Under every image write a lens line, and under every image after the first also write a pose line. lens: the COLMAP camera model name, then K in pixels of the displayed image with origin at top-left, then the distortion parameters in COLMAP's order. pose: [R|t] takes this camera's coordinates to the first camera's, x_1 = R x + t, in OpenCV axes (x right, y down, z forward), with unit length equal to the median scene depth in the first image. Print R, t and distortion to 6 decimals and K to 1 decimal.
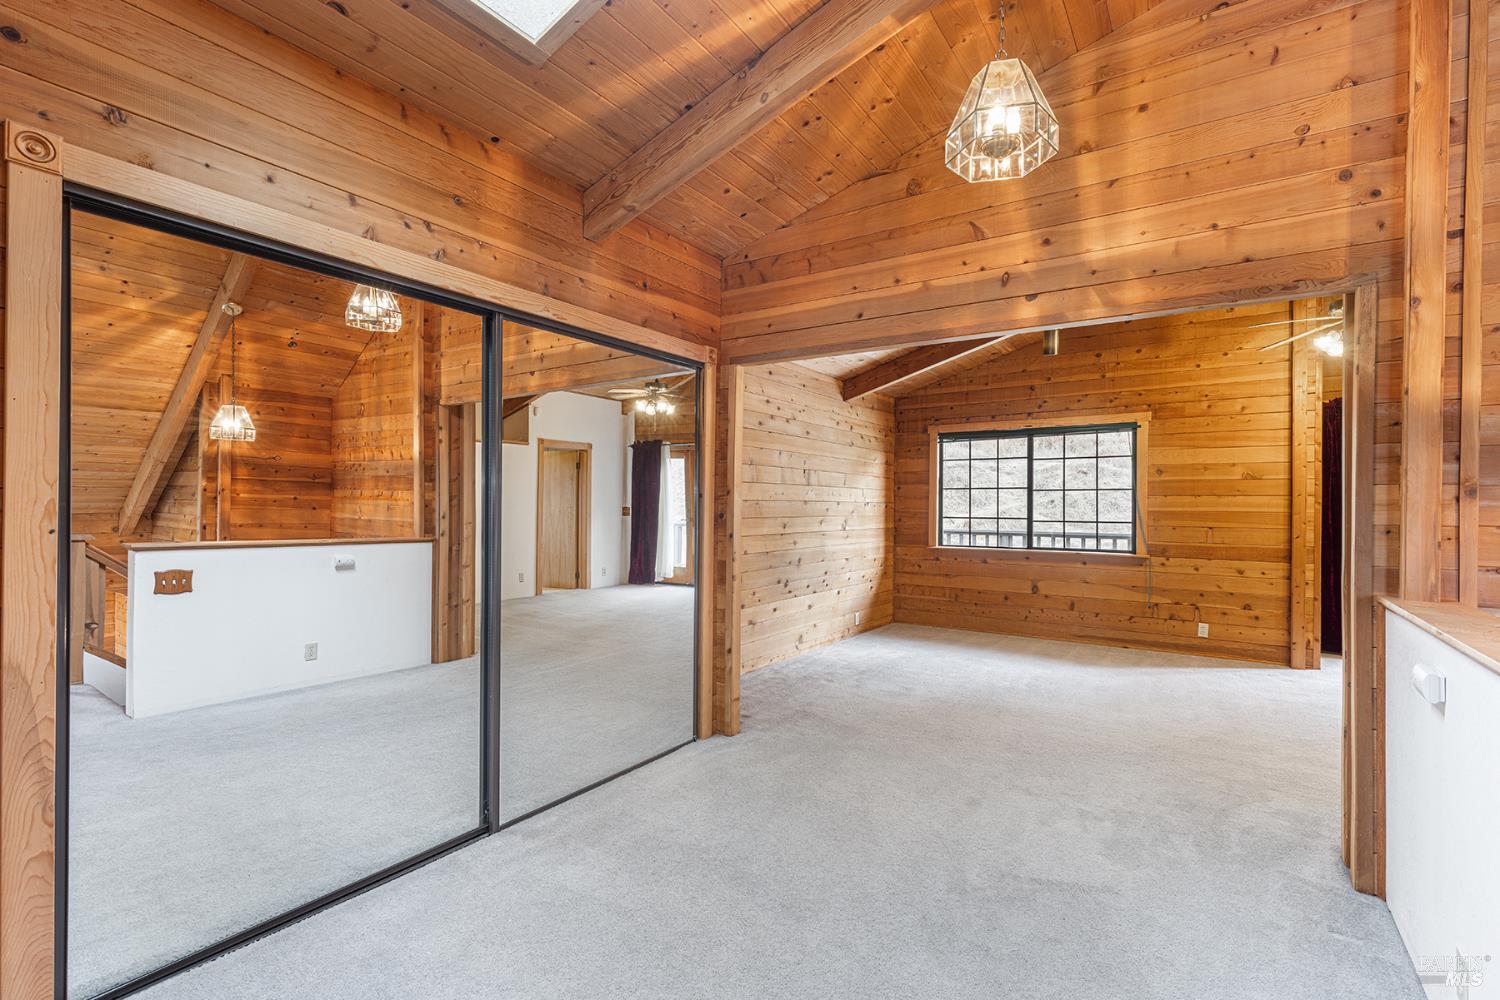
lens RADIAL K [[673.2, 0, 757.0], [0, 673.2, 505.9], [0, 0, 1]] dist [0.000071, -0.001820]
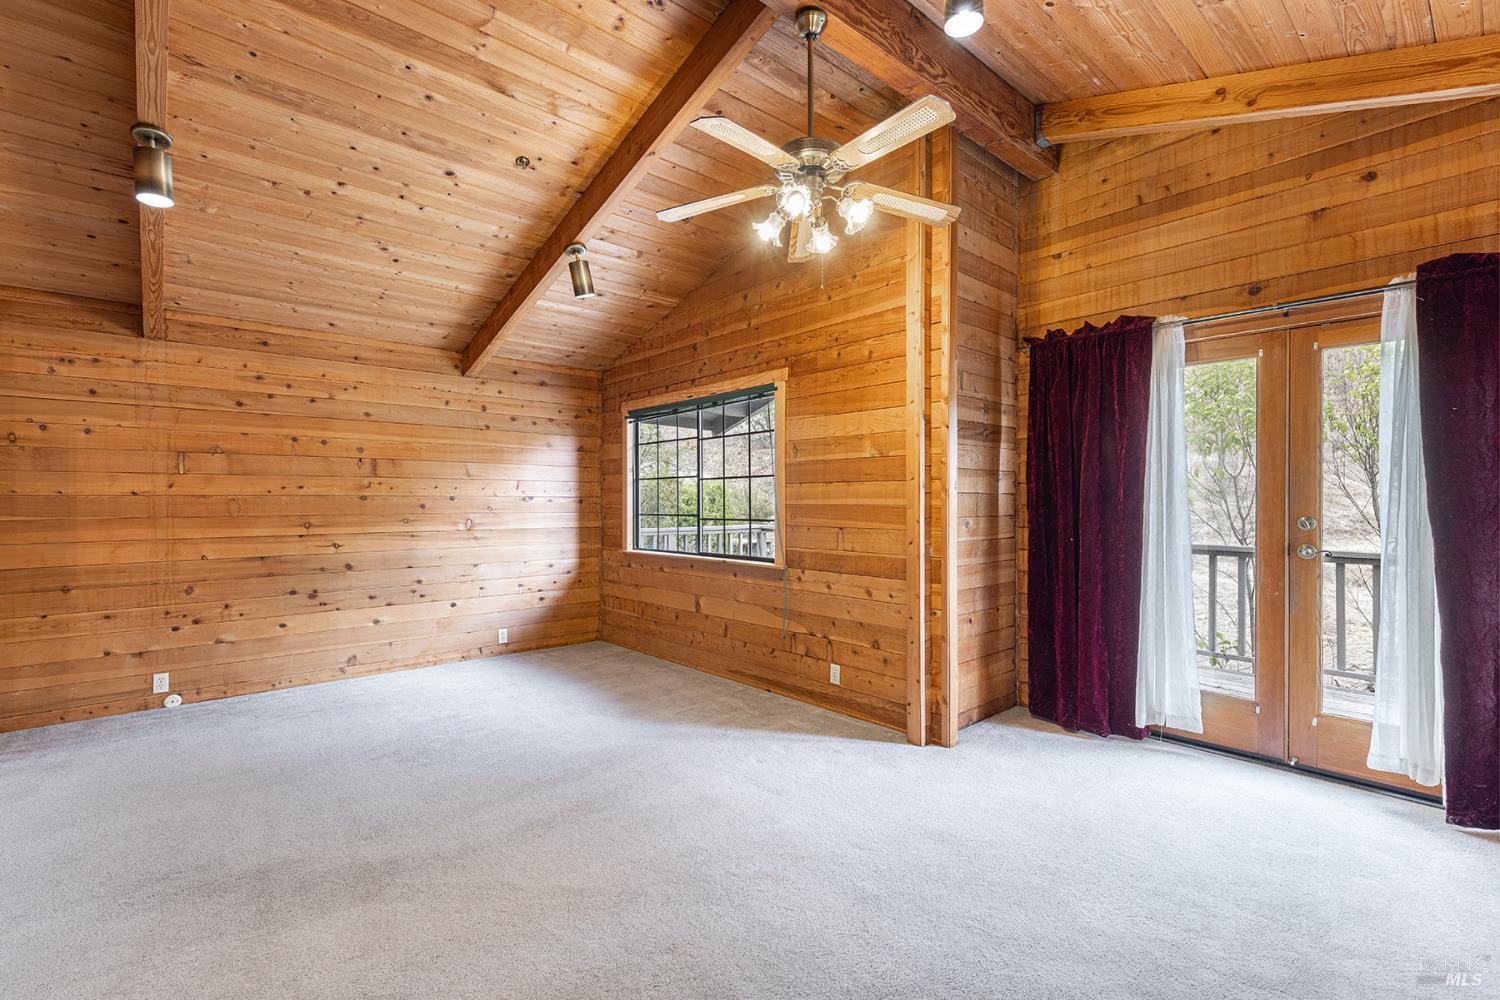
lens RADIAL K [[673.2, 0, 748.8], [0, 673.2, 500.5], [0, 0, 1]] dist [0.000071, -0.001820]
pose [[0.972346, -0.009564, -0.233347, 0.714193], [0.009119, 0.999954, -0.002985, 0.004930], [0.233365, 0.000775, 0.972389, 0.286704]]
